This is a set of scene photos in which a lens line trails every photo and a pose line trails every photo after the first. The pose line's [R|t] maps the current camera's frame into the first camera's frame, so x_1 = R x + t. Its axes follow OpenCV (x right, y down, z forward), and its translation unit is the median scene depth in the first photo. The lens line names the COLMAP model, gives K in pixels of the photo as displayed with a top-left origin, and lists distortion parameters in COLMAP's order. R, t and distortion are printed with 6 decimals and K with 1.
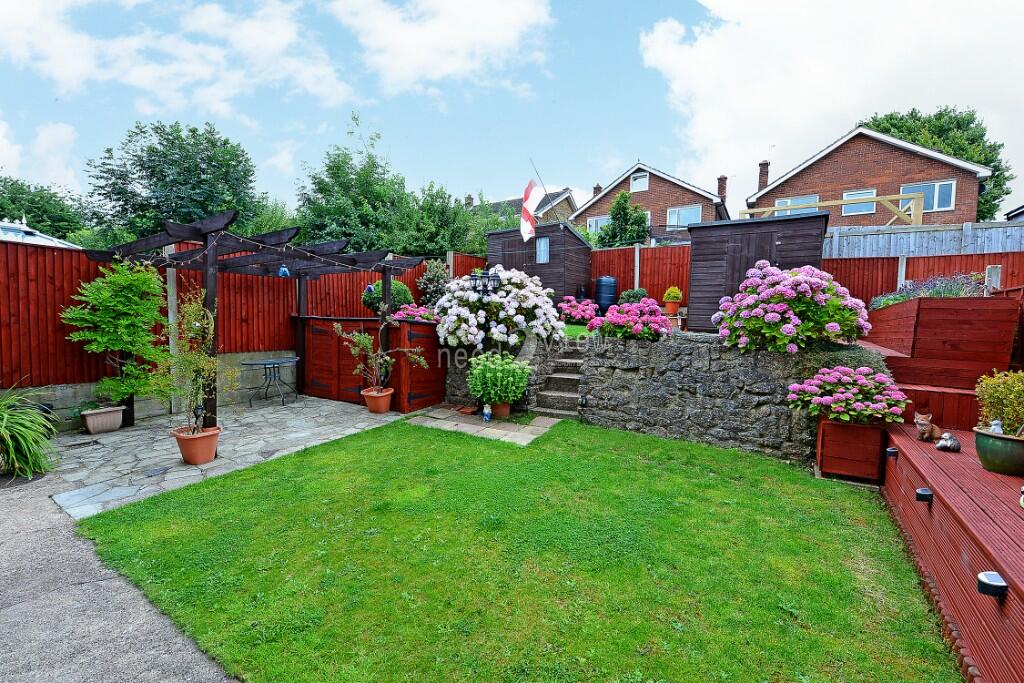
lens RADIAL K [[418.5, 0, 526.5], [0, 418.5, 345.8], [0, 0, 1]] dist [0.016764, -0.000173]
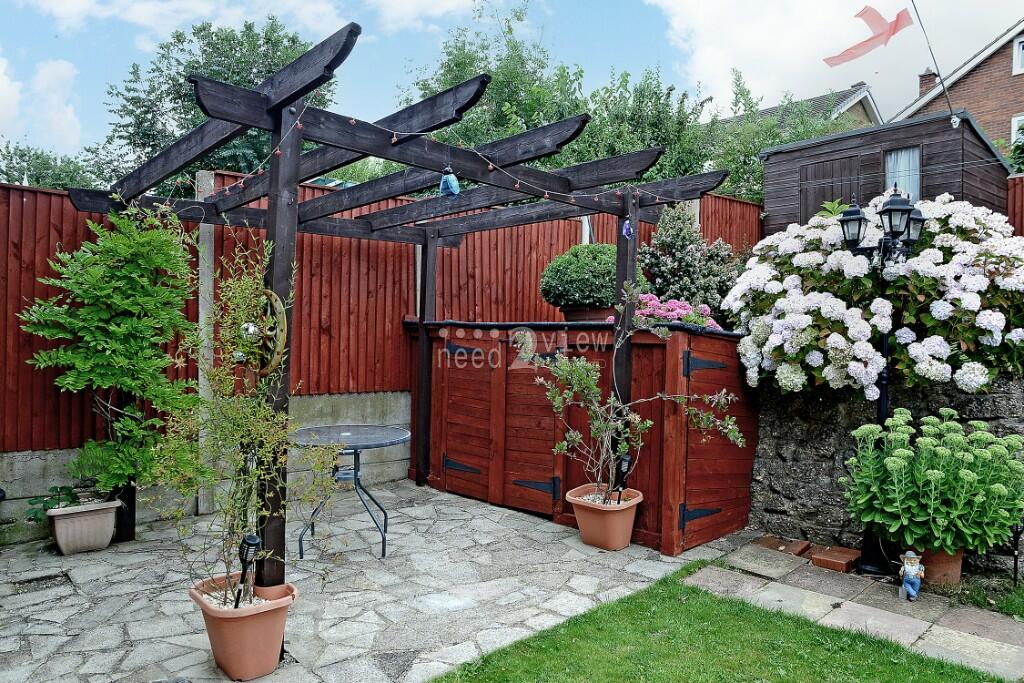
lens RADIAL K [[660.9, 0, 513.3], [0, 660.9, 358.7], [0, 0, 1]] dist [-0.048052, 0.050110]
pose [[0.966122, 0.007314, -0.257980, -0.277207], [-0.017234, 0.999196, -0.036212, -0.002961], [0.257508, 0.039432, 0.965471, 0.339583]]
